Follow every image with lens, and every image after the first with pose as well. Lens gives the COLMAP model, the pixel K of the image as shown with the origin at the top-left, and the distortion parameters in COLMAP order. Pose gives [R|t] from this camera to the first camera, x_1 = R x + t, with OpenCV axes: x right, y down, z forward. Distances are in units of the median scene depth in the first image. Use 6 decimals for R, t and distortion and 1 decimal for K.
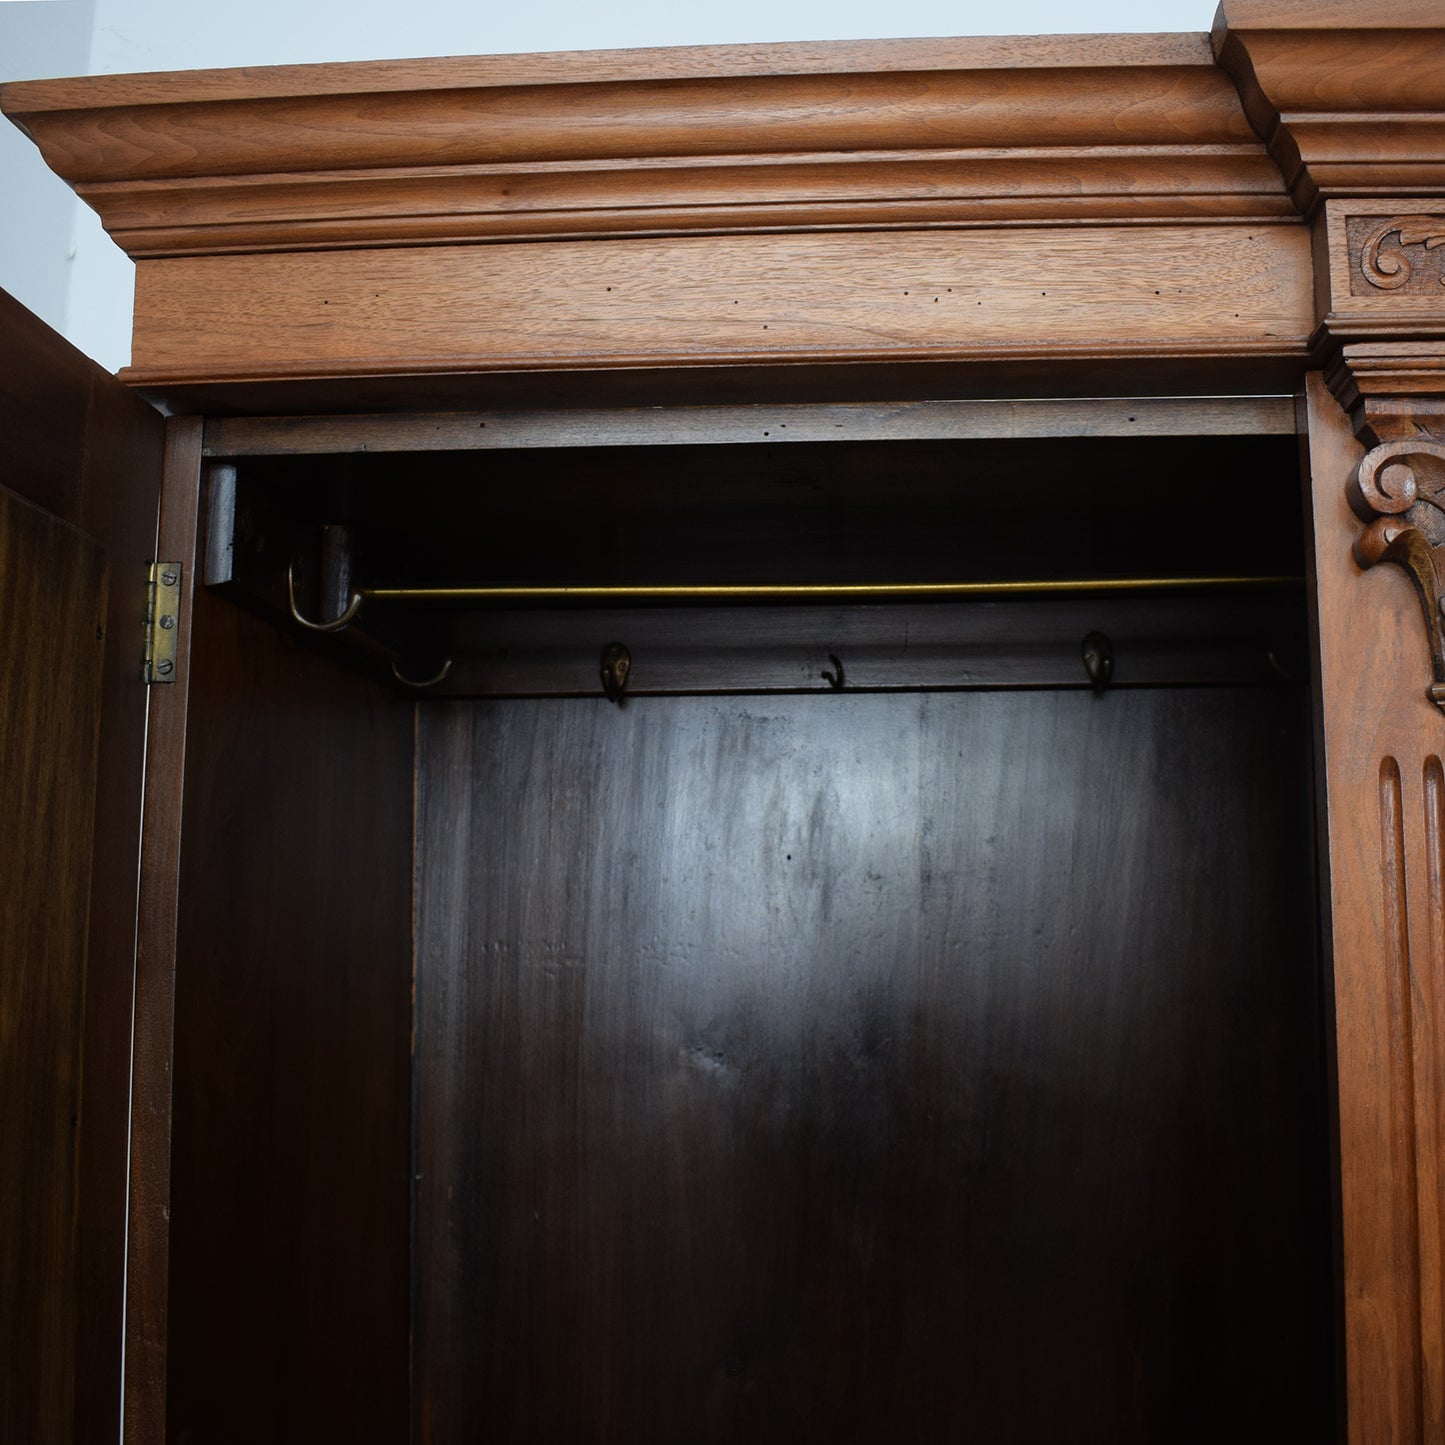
lens RADIAL K [[1781.4, 0, 722.5], [0, 1781.4, 722.5], [0, 0, 1]] dist [-0.108100, 0.027015]
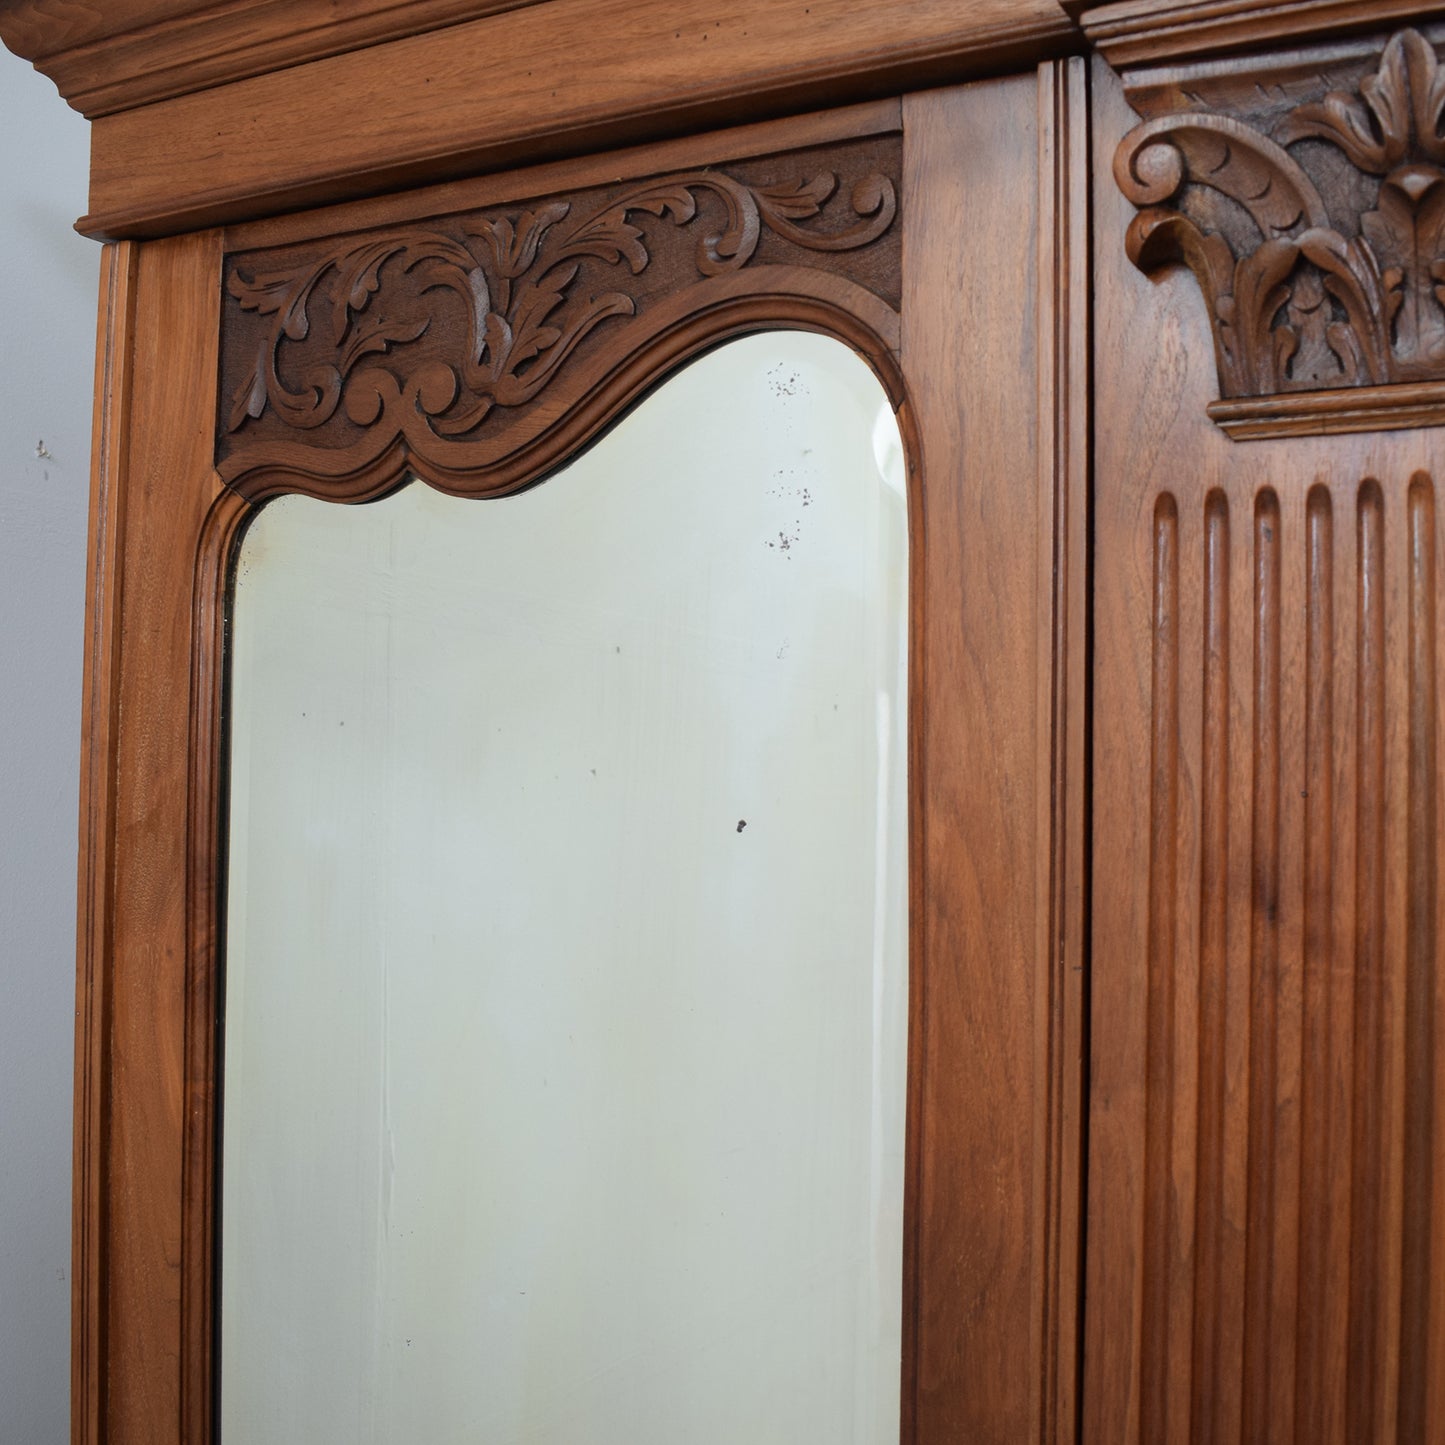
lens RADIAL K [[1781.4, 0, 722.5], [0, 1781.4, 722.5], [0, 0, 1]] dist [-0.108100, 0.027015]
pose [[0.910932, -0.005016, -0.412526, 0.528061], [0.045959, 0.994936, 0.089388, 0.043279], [0.409989, -0.100386, 0.906550, 0.120224]]
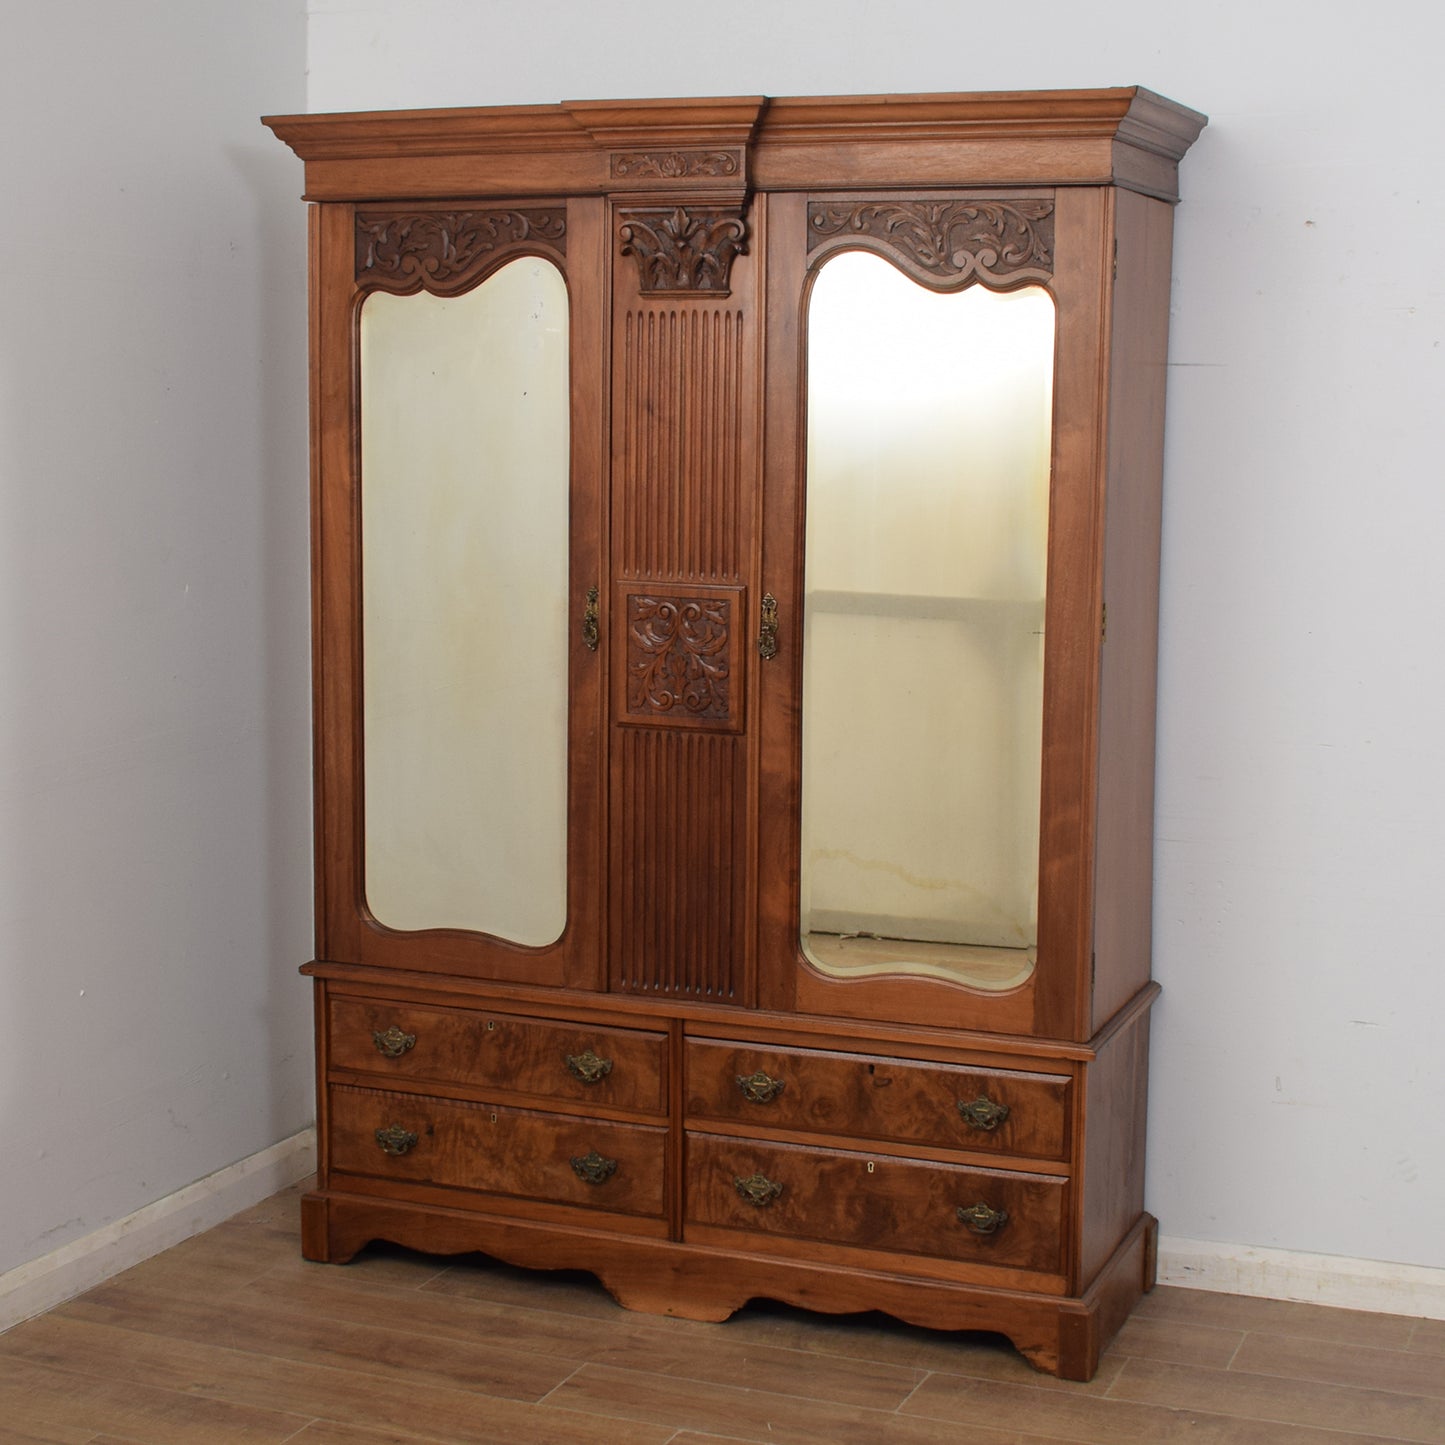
lens RADIAL K [[2443.8, 0, 722.5], [0, 2443.8, 722.5], [0, 0, 1]] dist [-0.092299, -0.040825]
pose [[0.952455, 0.051279, -0.300334, 2.028833], [0.033725, 0.961933, 0.271195, -0.495753], [0.302808, -0.268430, 0.914468, -3.560099]]
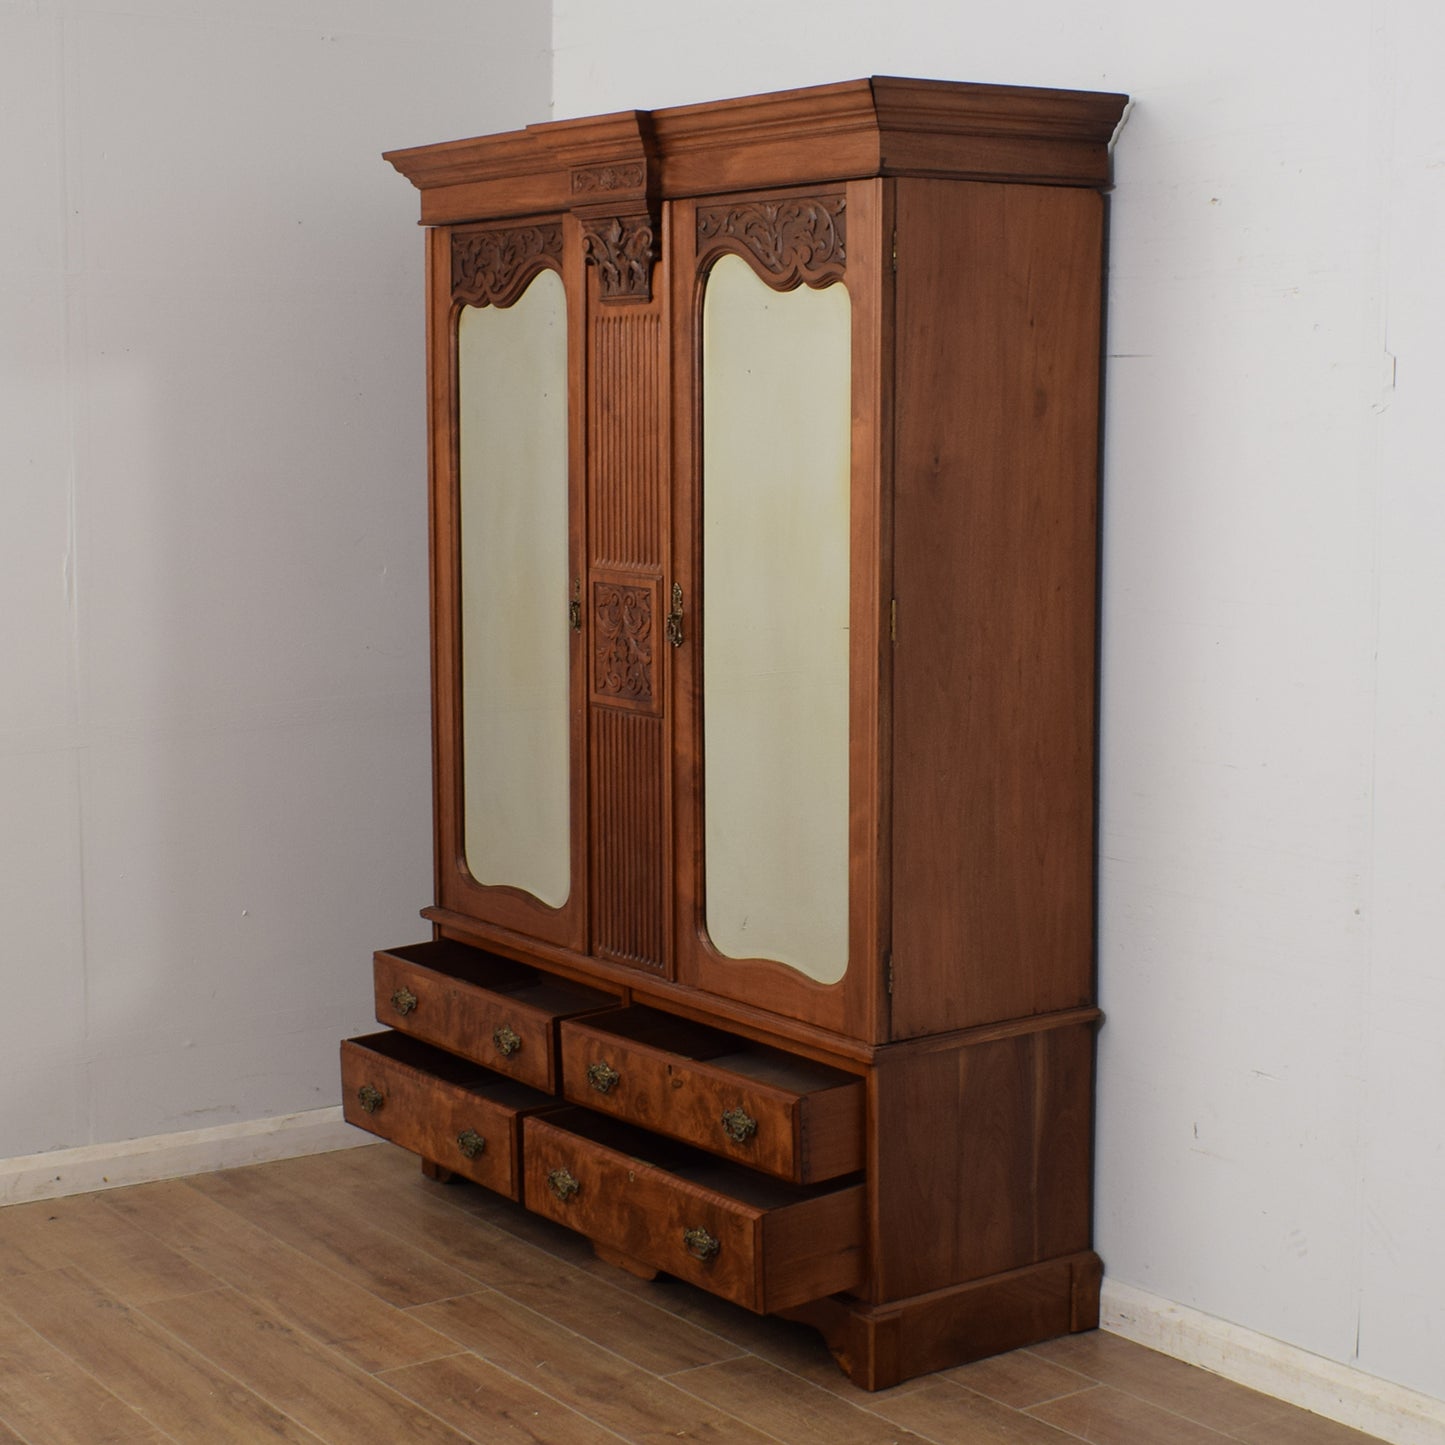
lens RADIAL K [[2528.8, 0, 824.8], [0, 2528.8, 721.5], [0, 0, 1]] dist [-0.092056, -0.032971]
pose [[0.670584, 0.095872, -0.735612, 4.679686], [0.103399, 0.969855, 0.220660, -0.275394], [0.734592, -0.224033, 0.640456, -2.250982]]
